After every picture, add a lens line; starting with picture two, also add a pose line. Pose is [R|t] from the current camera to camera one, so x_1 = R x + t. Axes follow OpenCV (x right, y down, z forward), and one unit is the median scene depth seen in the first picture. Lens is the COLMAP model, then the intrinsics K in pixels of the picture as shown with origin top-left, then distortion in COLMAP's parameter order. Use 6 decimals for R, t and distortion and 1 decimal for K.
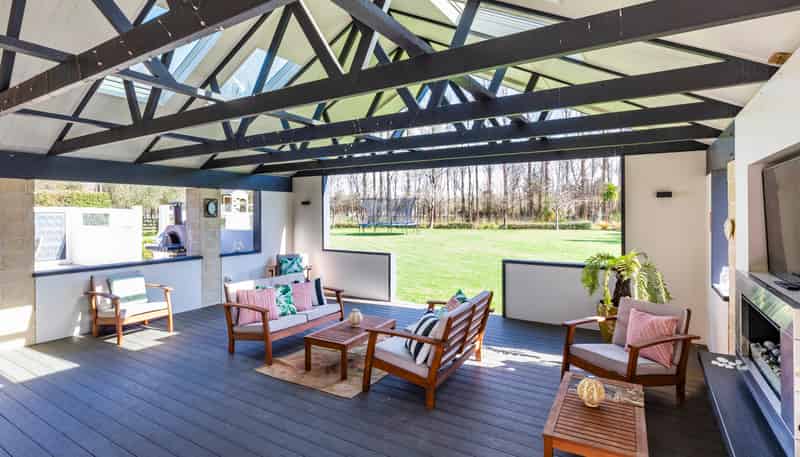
lens RADIAL K [[400.2, 0, 392.9], [0, 400.2, 208.3], [0, 0, 1]] dist [0.002587, -0.000139]
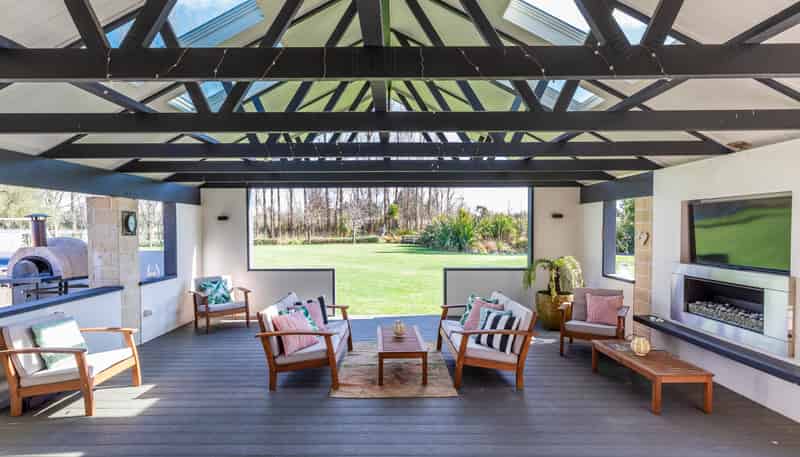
lens RADIAL K [[376.8, 0, 394.4], [0, 376.8, 233.5], [0, 0, 1]] dist [0.013057, 0.000007]
pose [[0.850270, -0.007323, 0.526295, -0.391235], [-0.004855, 0.999752, 0.021755, 0.000643], [-0.526324, -0.021053, 0.850023, 0.102221]]
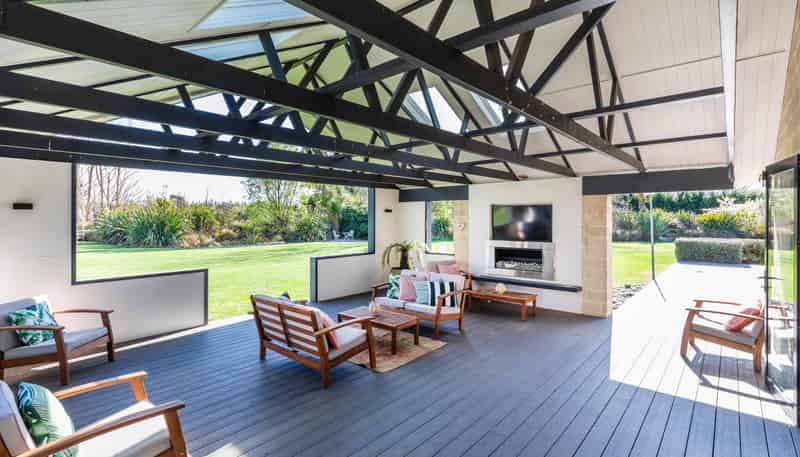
lens RADIAL K [[376.8, 0, 379.6], [0, 376.8, 217.8], [0, 0, 1]] dist [0.013057, 0.000007]
pose [[0.183453, 0.002950, 0.983024, -0.757271], [-0.005444, 0.999983, -0.001985, 0.001023], [-0.983013, -0.004988, 0.183466, 0.479114]]
